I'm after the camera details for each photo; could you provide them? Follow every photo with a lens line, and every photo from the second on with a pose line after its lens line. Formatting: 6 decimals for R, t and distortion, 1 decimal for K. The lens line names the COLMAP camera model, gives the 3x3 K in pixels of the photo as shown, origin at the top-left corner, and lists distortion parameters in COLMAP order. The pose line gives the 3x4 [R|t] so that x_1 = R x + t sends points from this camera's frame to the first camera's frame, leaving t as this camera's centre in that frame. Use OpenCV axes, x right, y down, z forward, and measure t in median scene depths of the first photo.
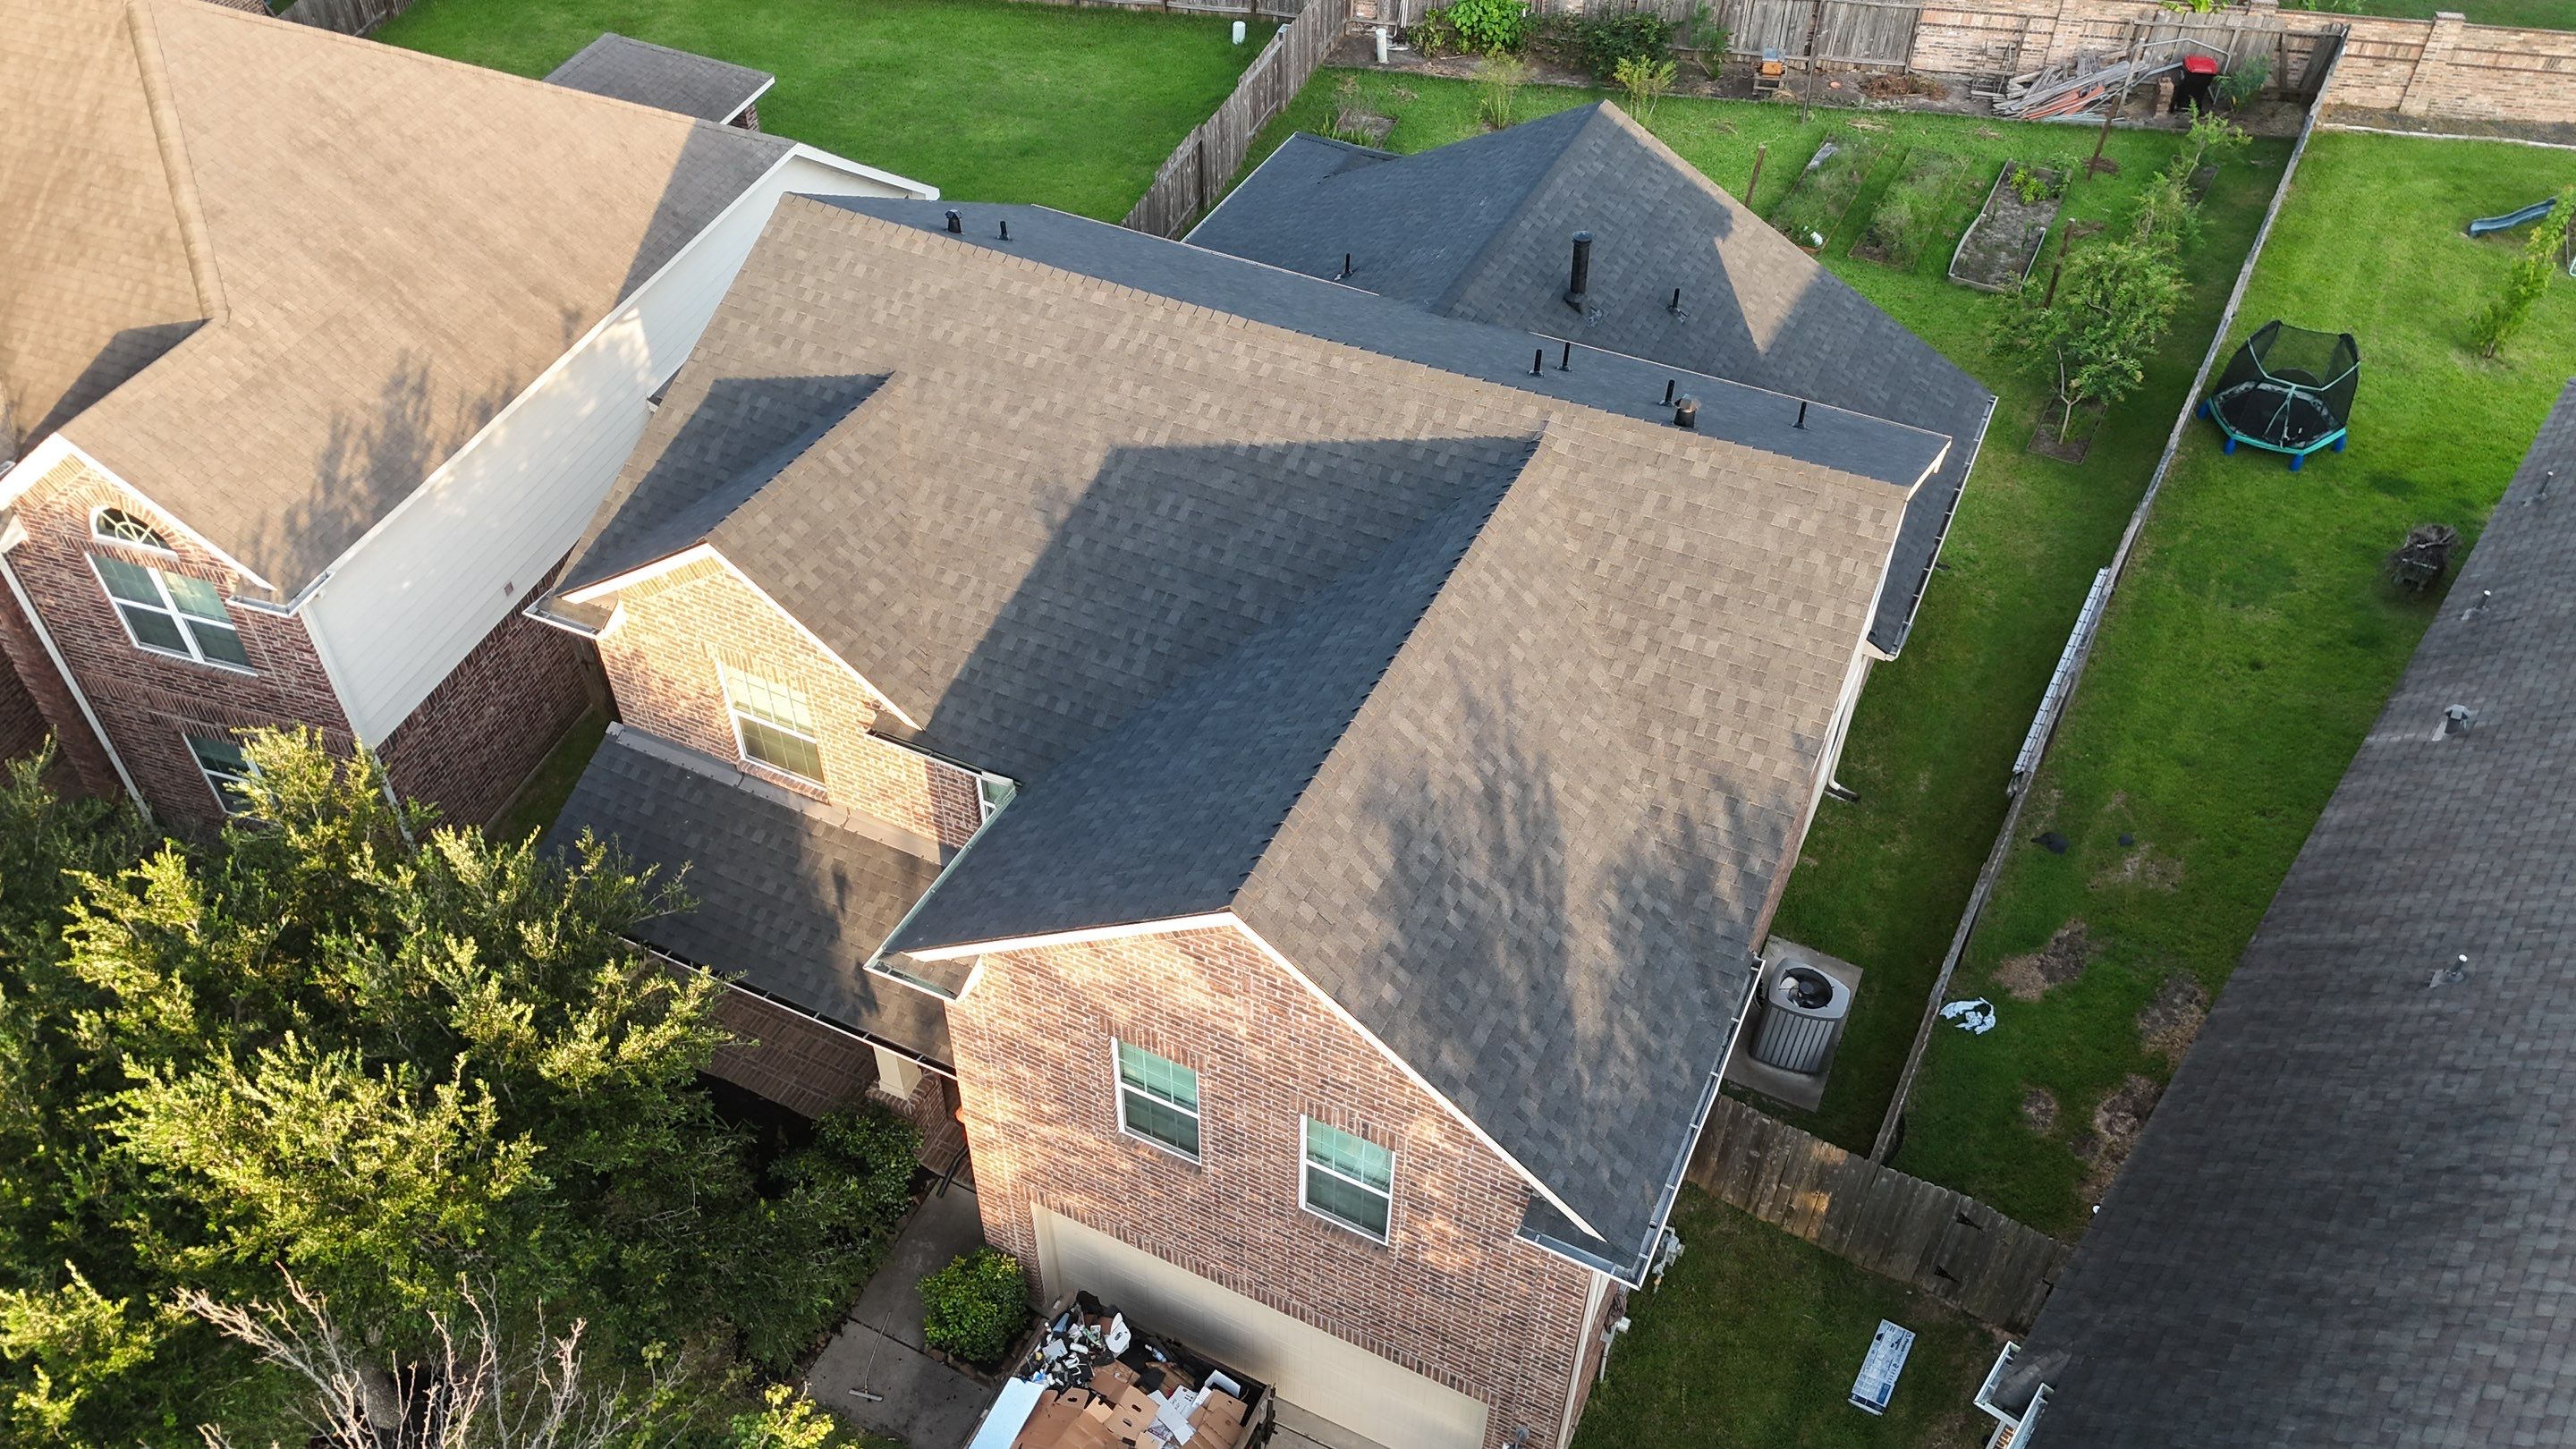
lens RADIAL K [[1900.5, 0, 1297.4], [0, 1900.5, 766.3], [0, 0, 1]] dist [0.064934, -0.070713]
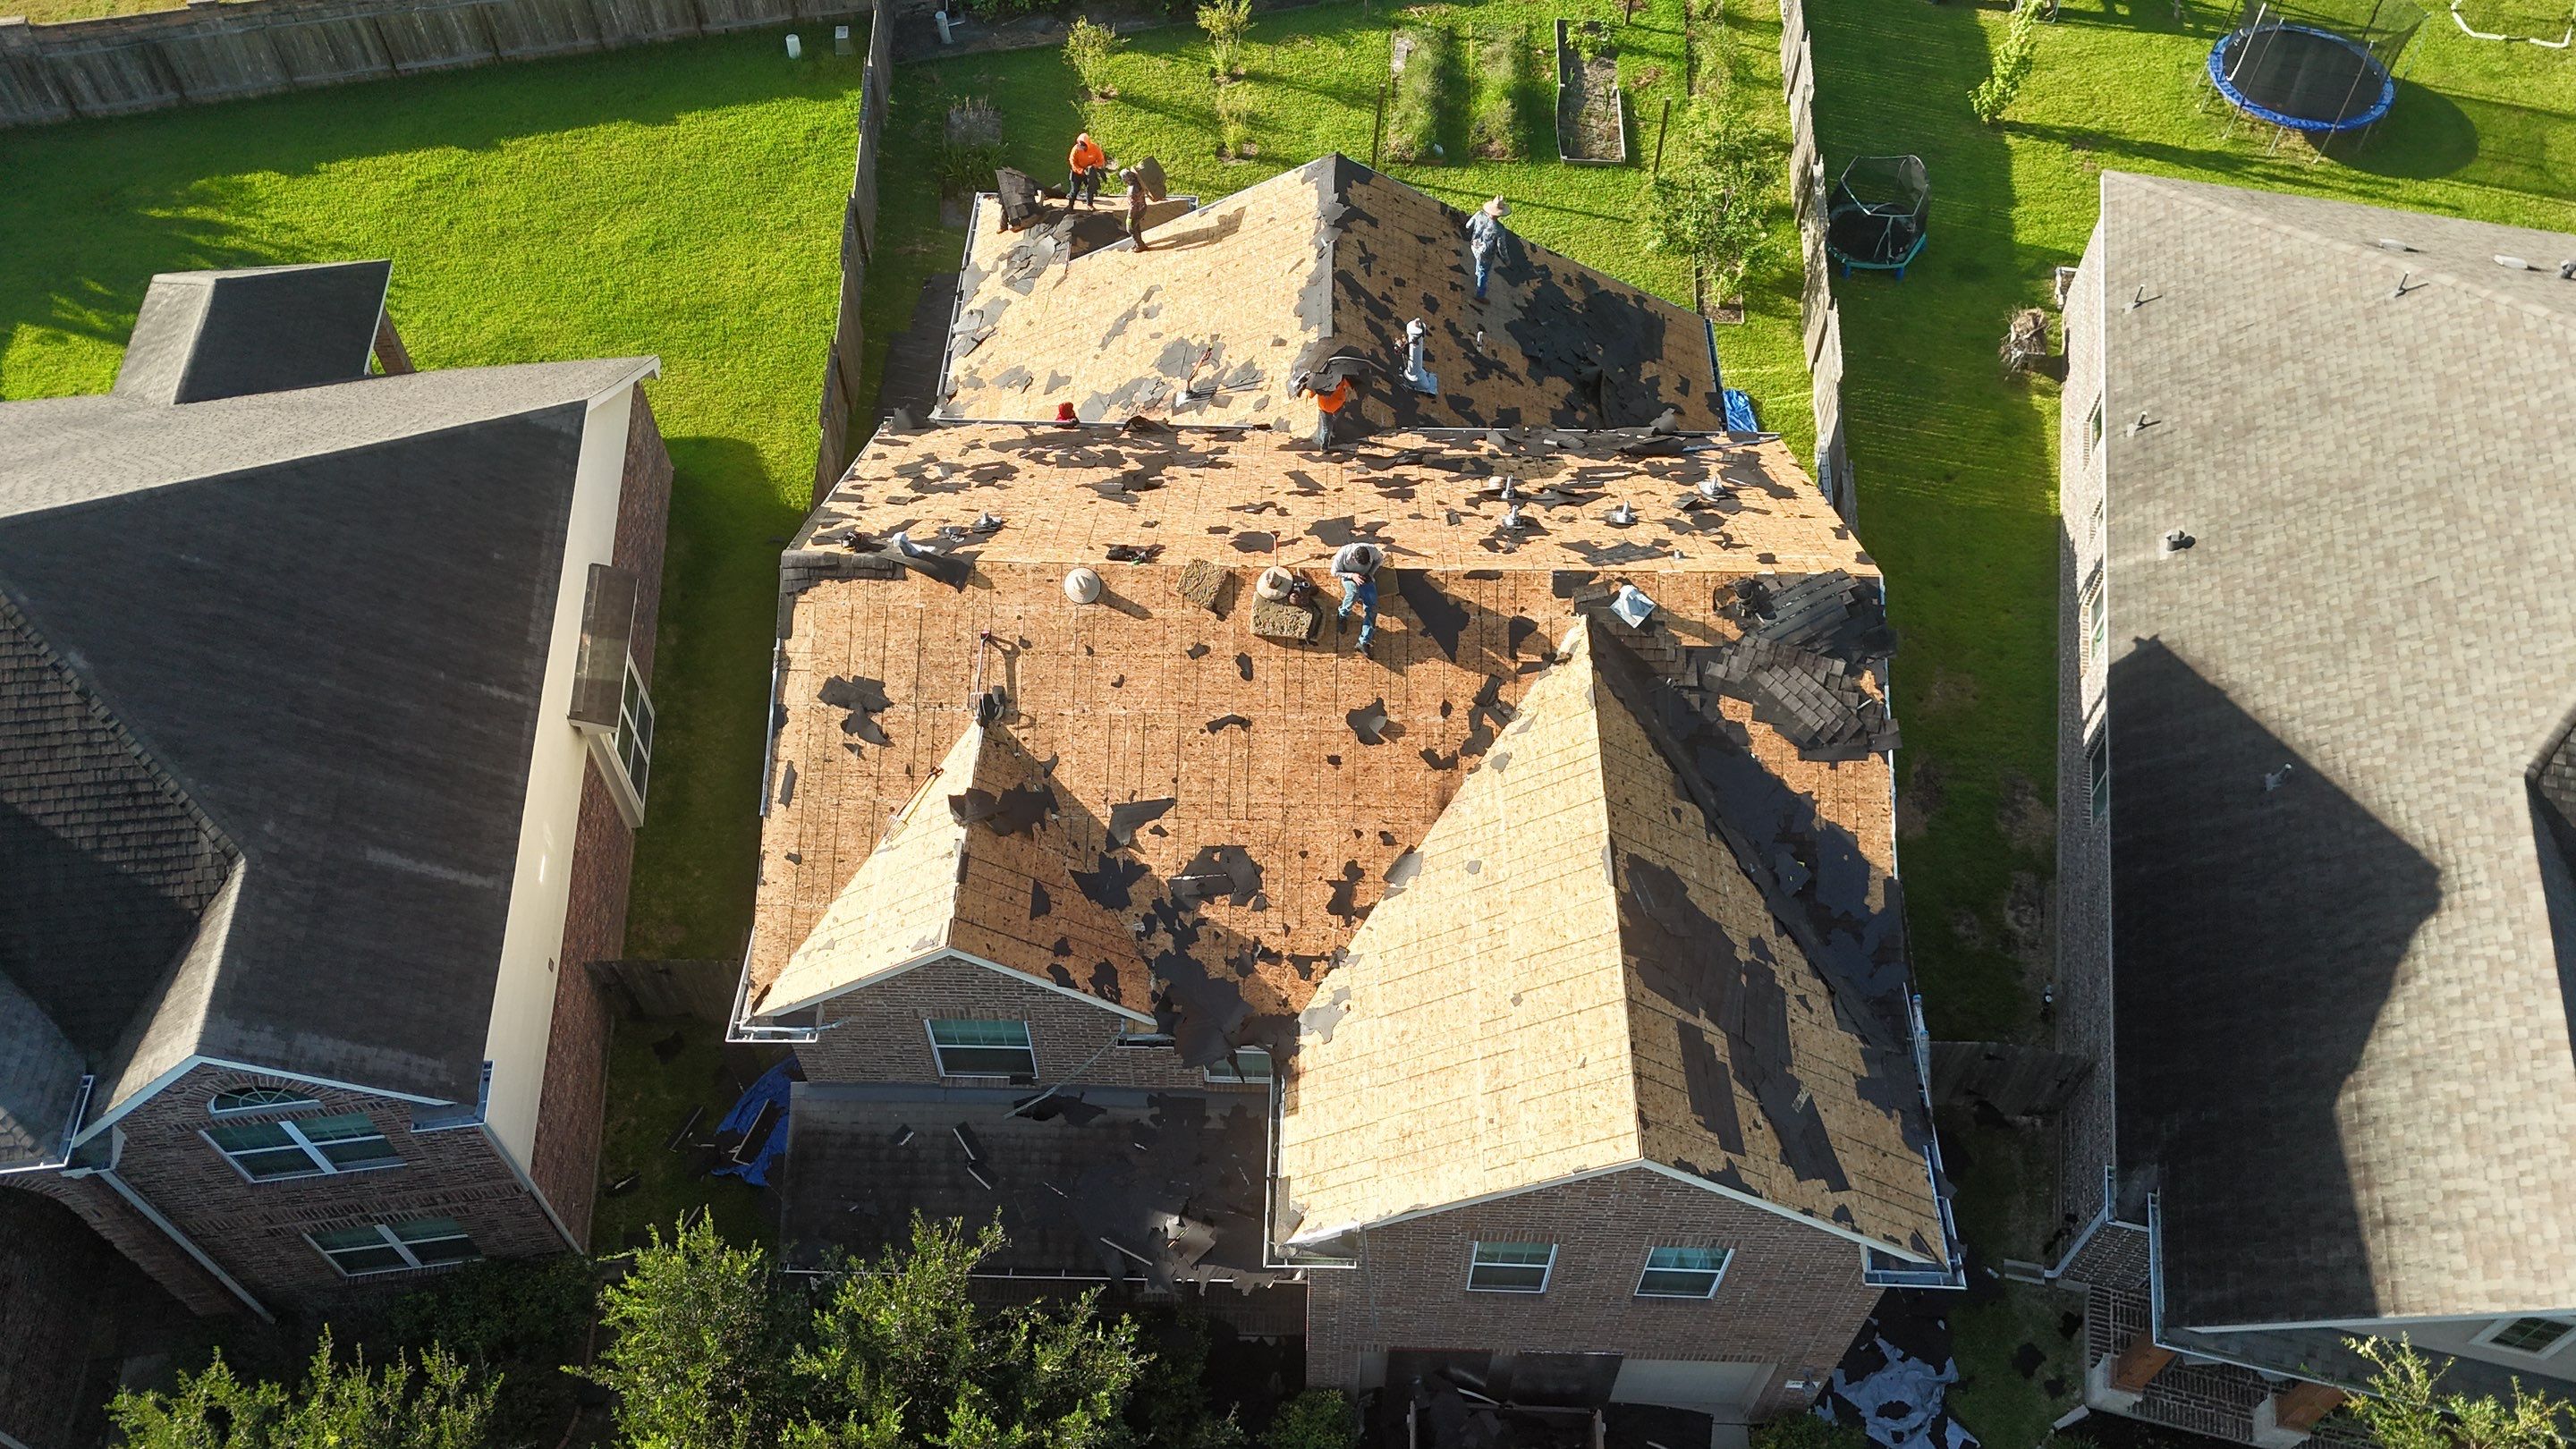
lens RADIAL K [[1900.5, 0, 1297.4], [0, 1900.5, 737.9], [0, 0, 1]] dist [0.064934, -0.070713]
pose [[0.910197, -0.330595, 0.249496, -0.296769], [0.289235, 0.938529, 0.188429, -0.310893], [-0.296453, -0.099344, 0.949867, -0.059807]]
